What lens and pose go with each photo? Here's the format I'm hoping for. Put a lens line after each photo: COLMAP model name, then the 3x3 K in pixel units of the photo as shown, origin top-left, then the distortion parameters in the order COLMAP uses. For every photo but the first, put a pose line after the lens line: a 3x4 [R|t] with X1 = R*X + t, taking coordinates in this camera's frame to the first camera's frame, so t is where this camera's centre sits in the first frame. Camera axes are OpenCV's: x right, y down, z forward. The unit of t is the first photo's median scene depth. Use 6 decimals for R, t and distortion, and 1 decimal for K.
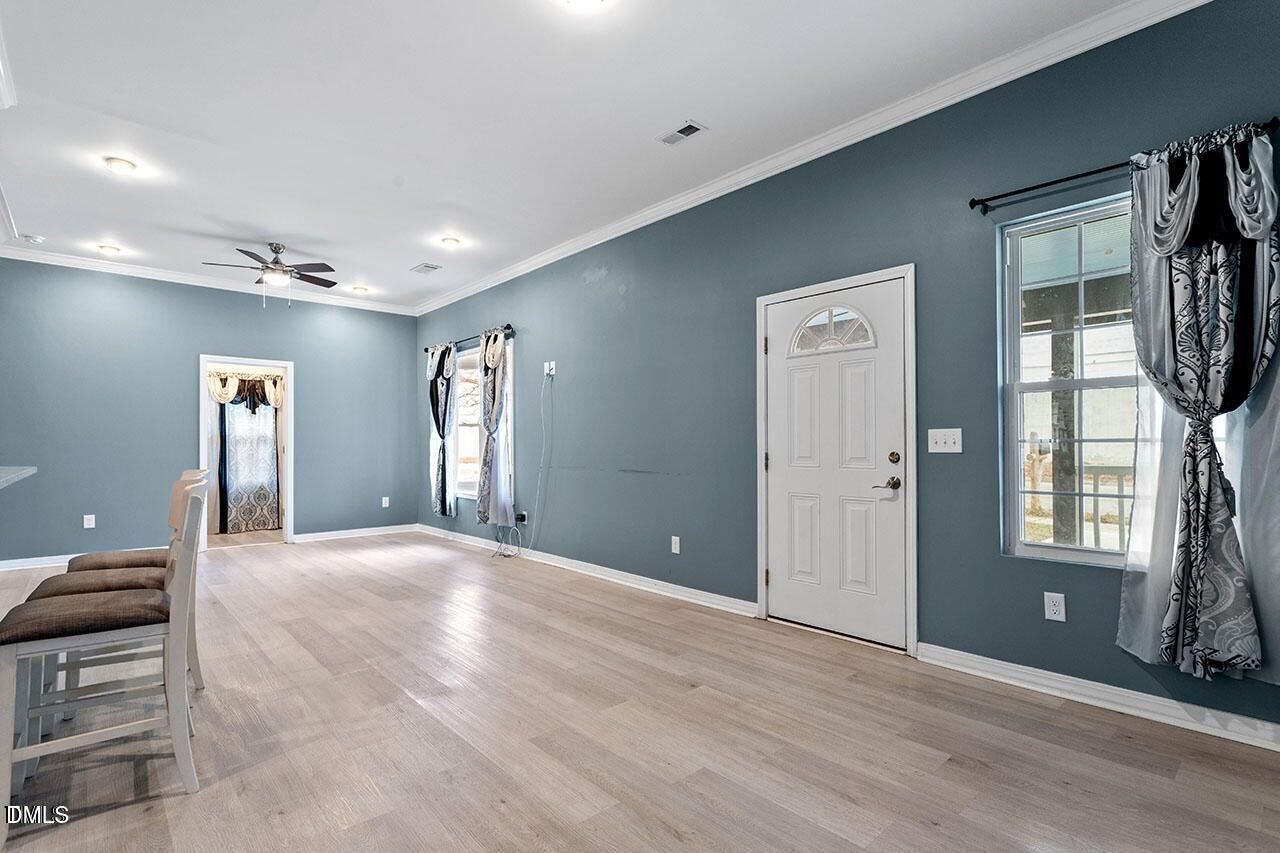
lens RADIAL K [[616.5, 0, 642.1], [0, 616.5, 443.0], [0, 0, 1]] dist [-0.003168, 0.000892]
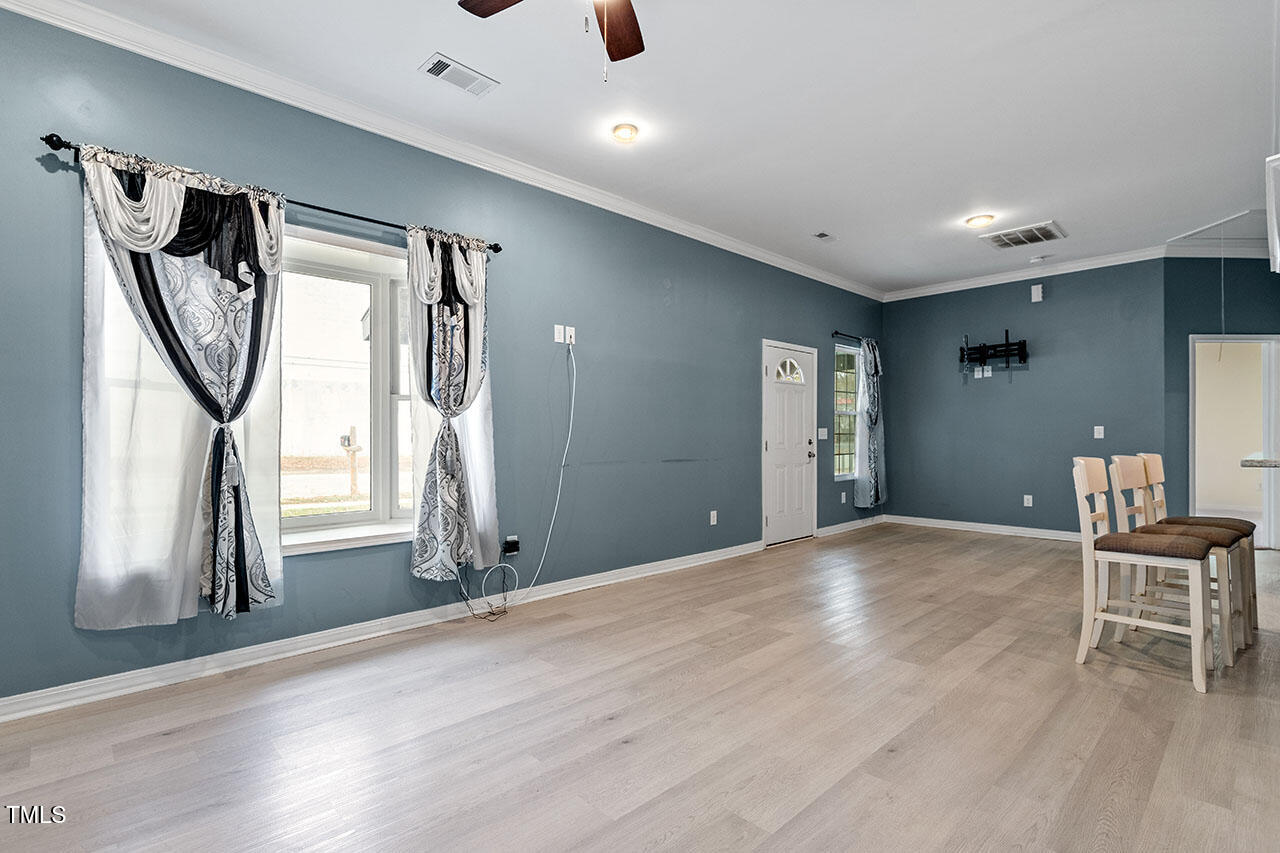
lens RADIAL K [[614.6, 0, 640.0], [0, 614.6, 426.5], [0, 0, 1]] dist [-0.000829, 0.000079]
pose [[-0.033236, 0.016768, 0.999307, -1.289183], [-0.000022, 0.999859, -0.016778, 0.005629], [-0.999448, -0.000580, -0.033231, 1.320257]]
